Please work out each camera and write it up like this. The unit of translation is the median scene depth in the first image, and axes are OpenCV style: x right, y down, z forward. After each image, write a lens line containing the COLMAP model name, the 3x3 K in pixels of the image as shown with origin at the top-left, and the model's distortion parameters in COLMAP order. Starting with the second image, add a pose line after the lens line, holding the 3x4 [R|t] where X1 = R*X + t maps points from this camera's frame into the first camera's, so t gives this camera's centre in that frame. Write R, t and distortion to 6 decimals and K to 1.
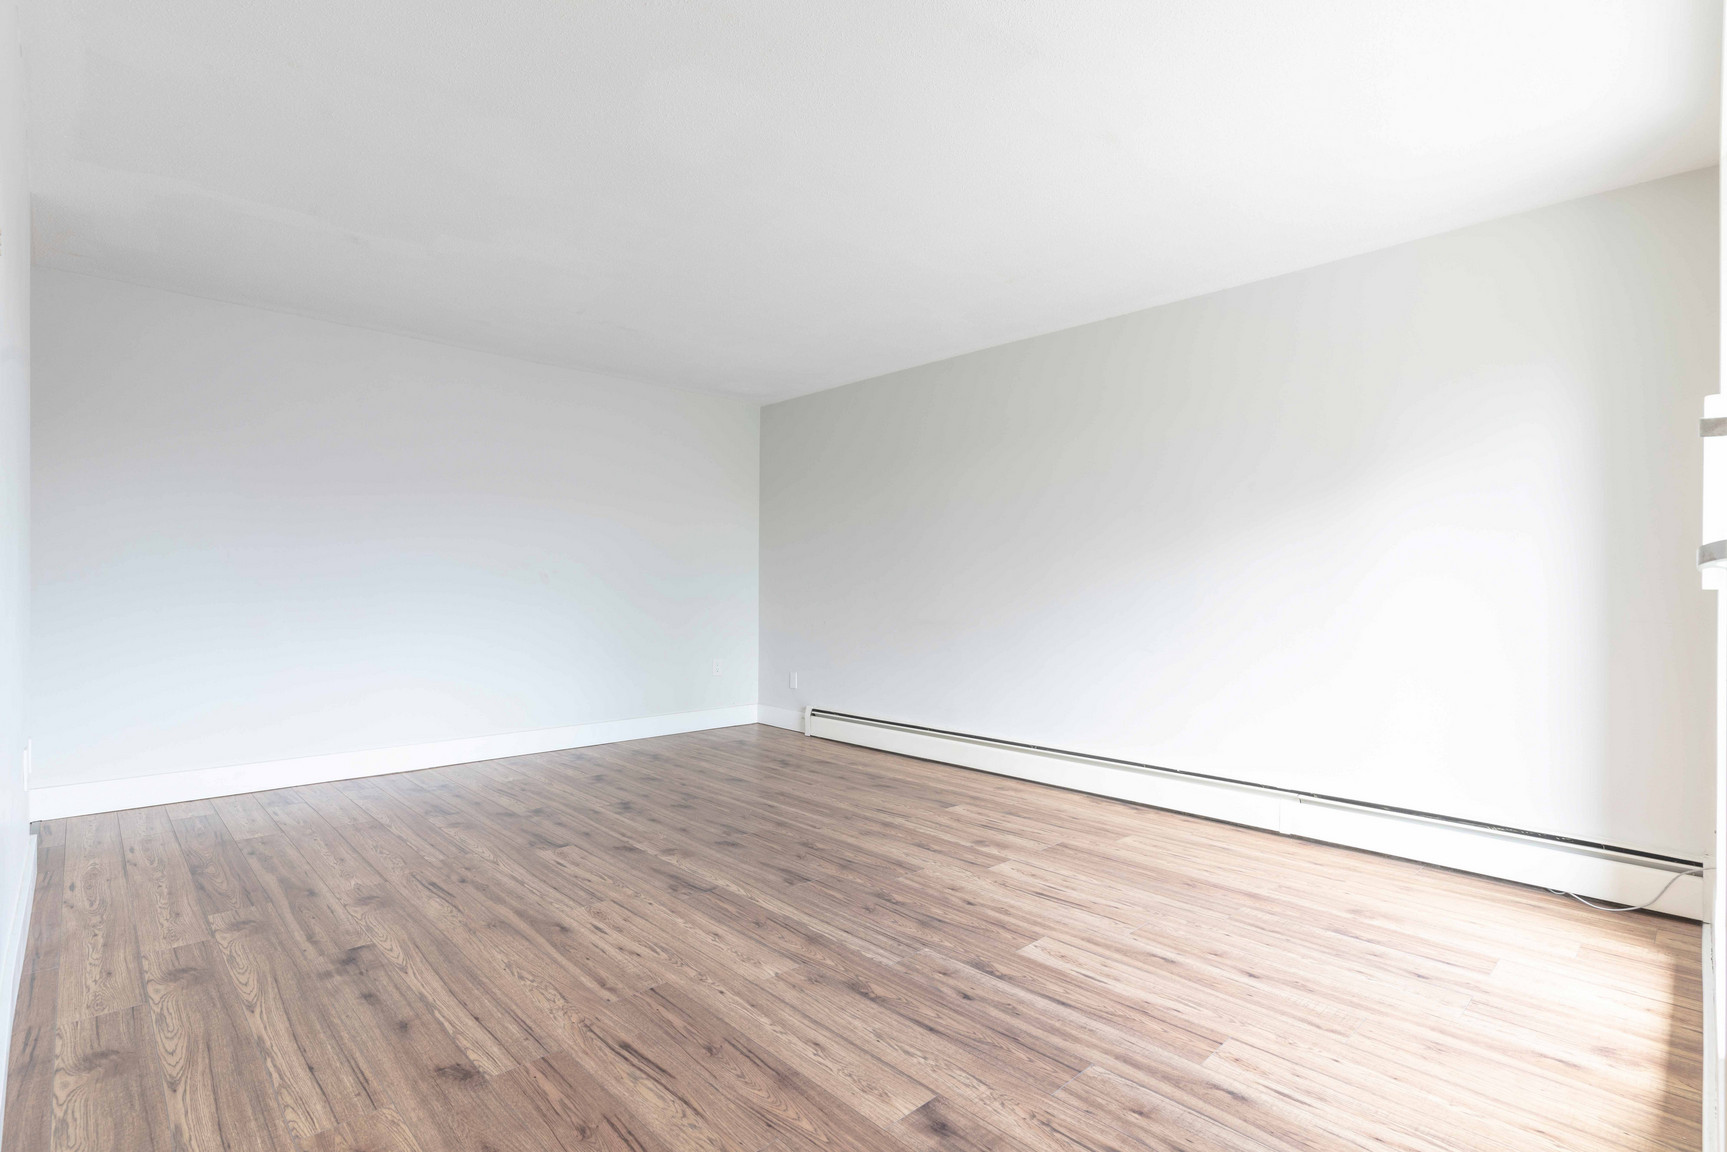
lens RADIAL K [[846.2, 0, 874.7], [0, 846.2, 584.2], [0, 0, 1]] dist [0.004615, 0.000119]
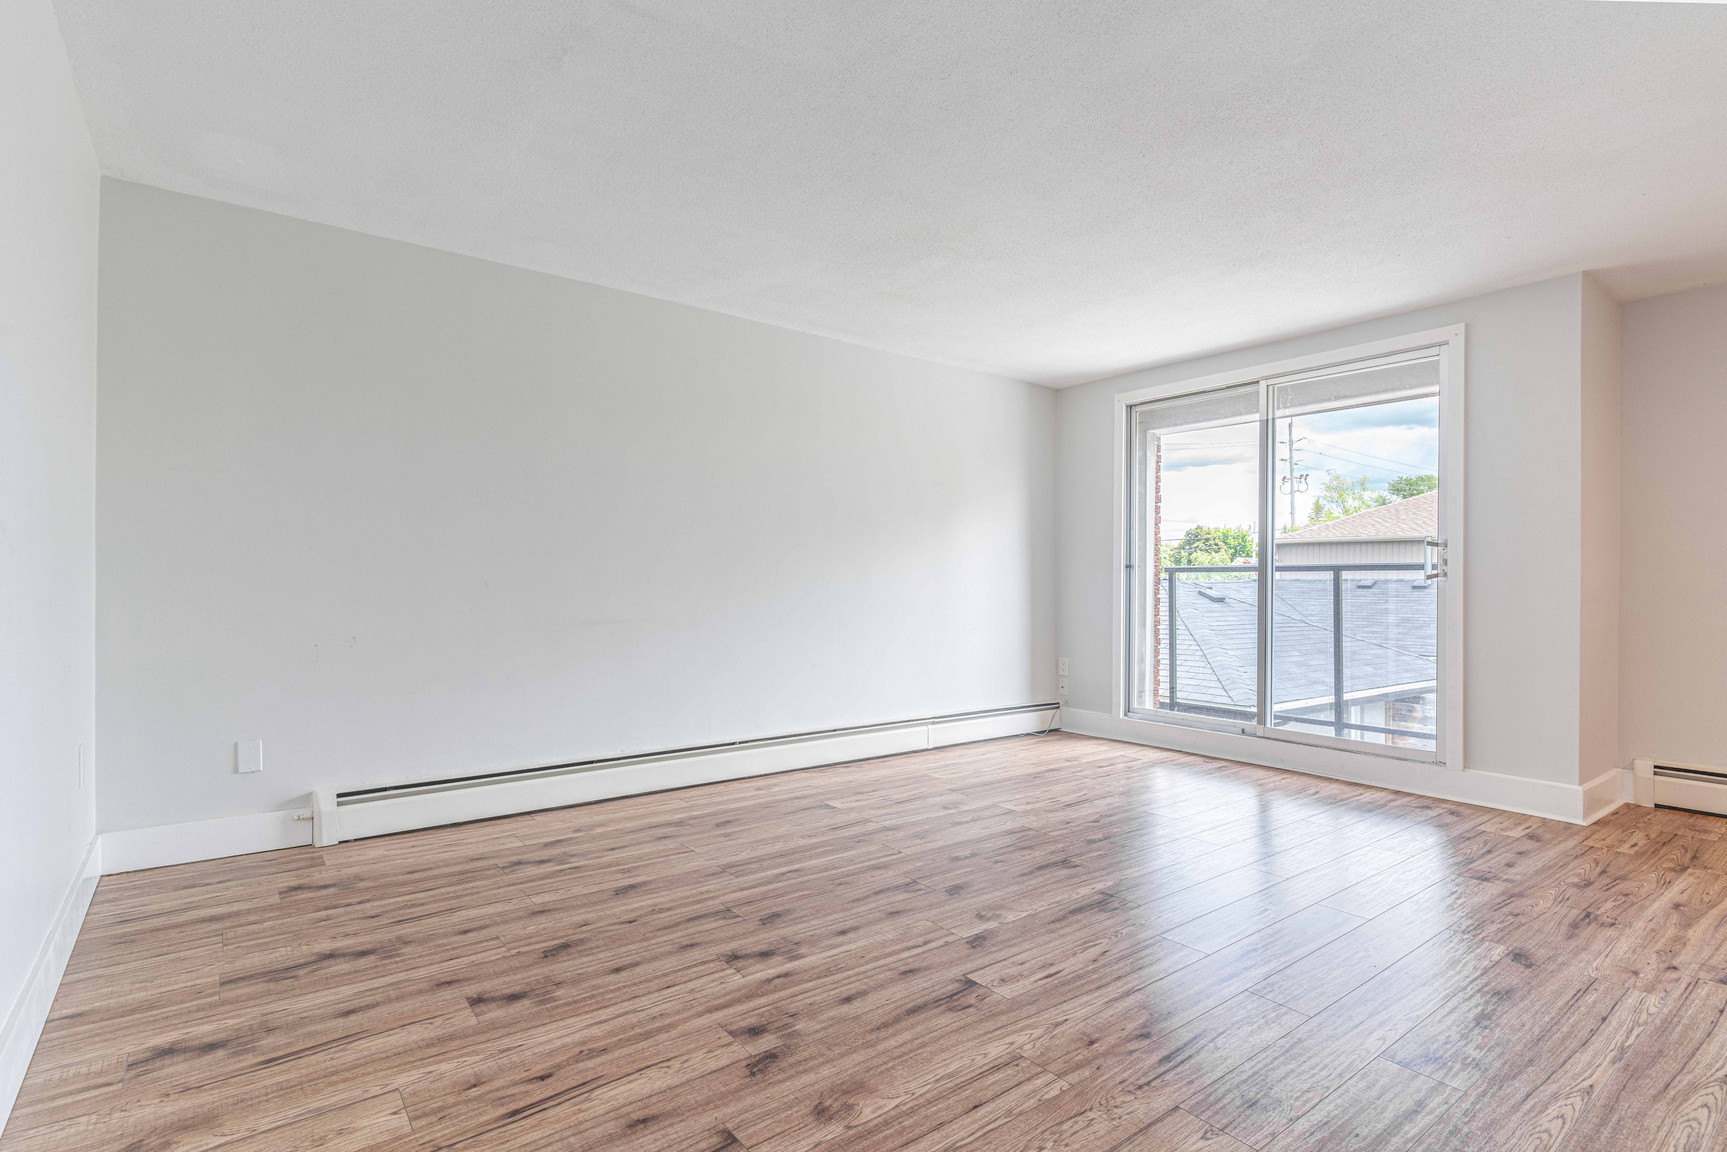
lens RADIAL K [[846.2, 0, 858.7], [0, 846.2, 588.7], [0, 0, 1]] dist [0.004615, 0.000119]
pose [[0.098070, -0.014809, 0.995069, -1.148294], [-0.012582, 0.999791, 0.016119, -0.005096], [-0.995100, -0.014101, 0.097863, 1.151668]]
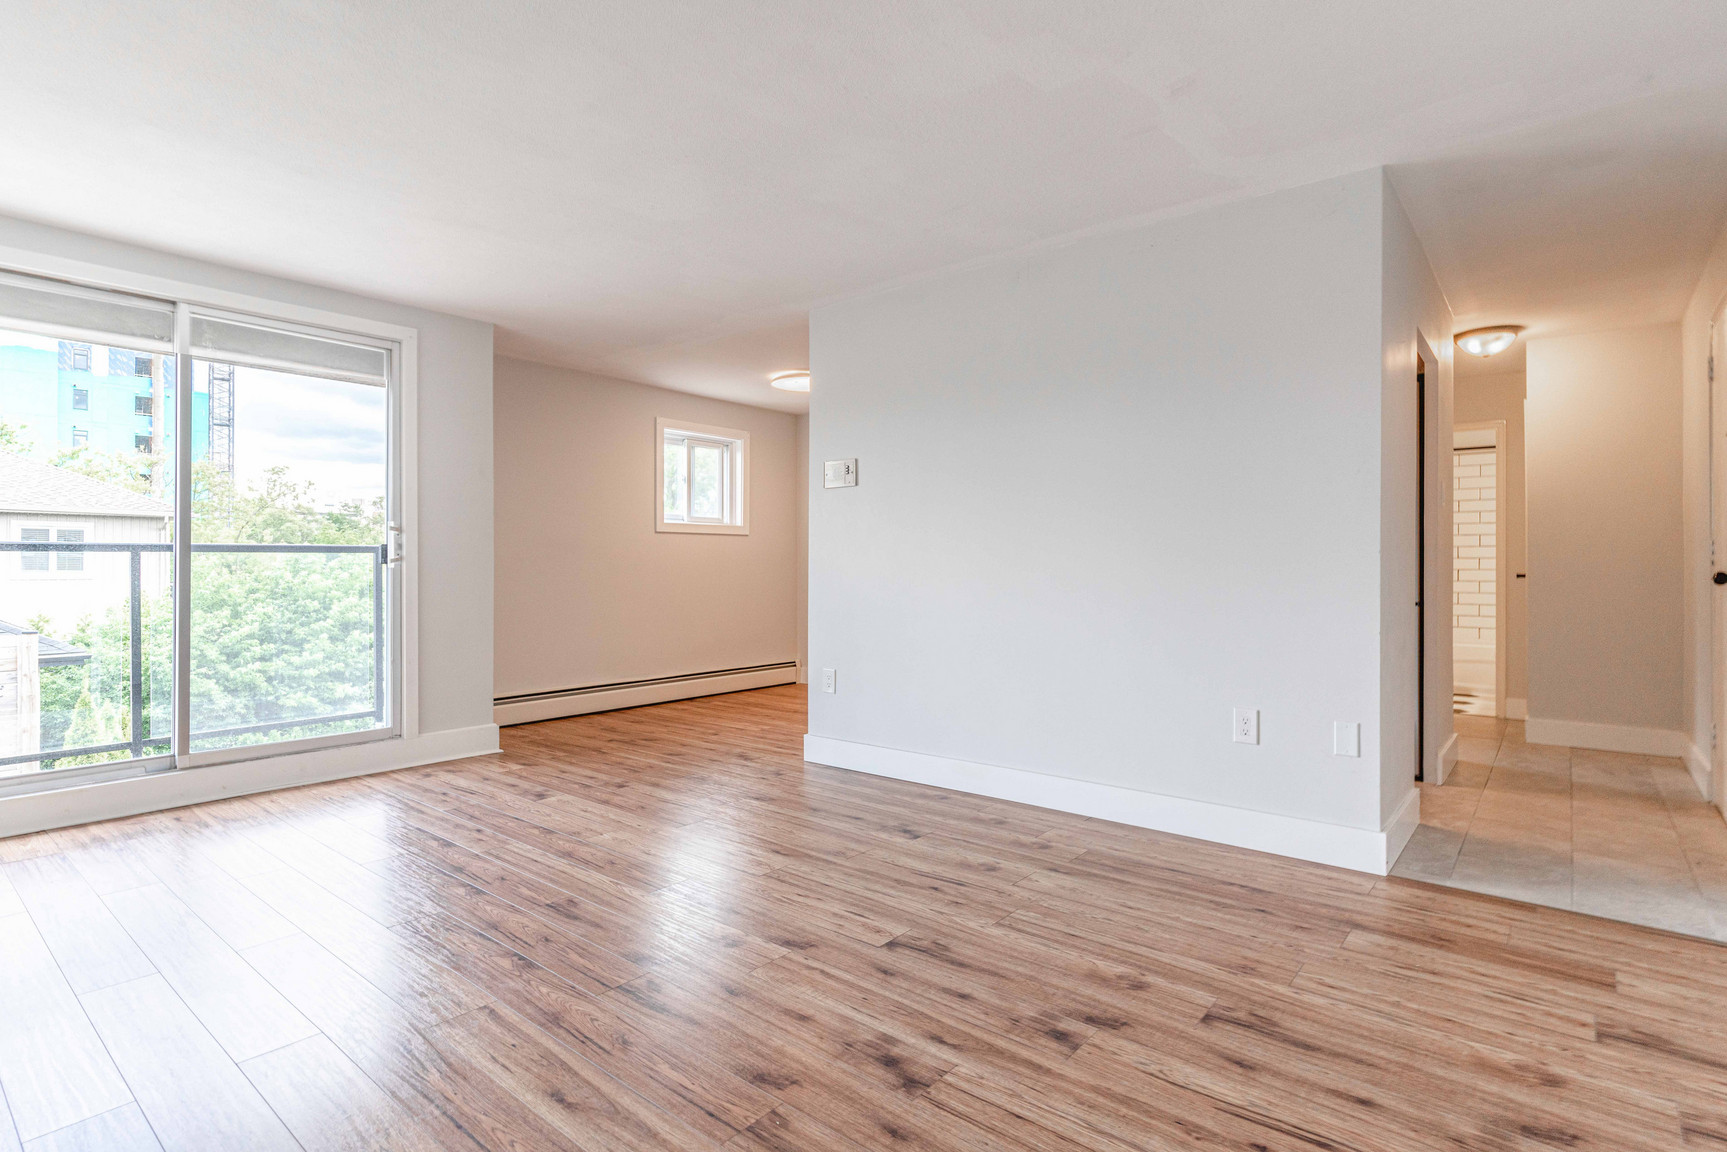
lens RADIAL K [[846.2, 0, 860.8], [0, 846.2, 558.7], [0, 0, 1]] dist [0.004615, 0.000119]
pose [[-0.992884, -0.006699, -0.118897, -0.289847], [-0.004889, 0.999868, -0.015510, 0.003190], [0.118985, -0.014818, -0.992785, 1.901338]]
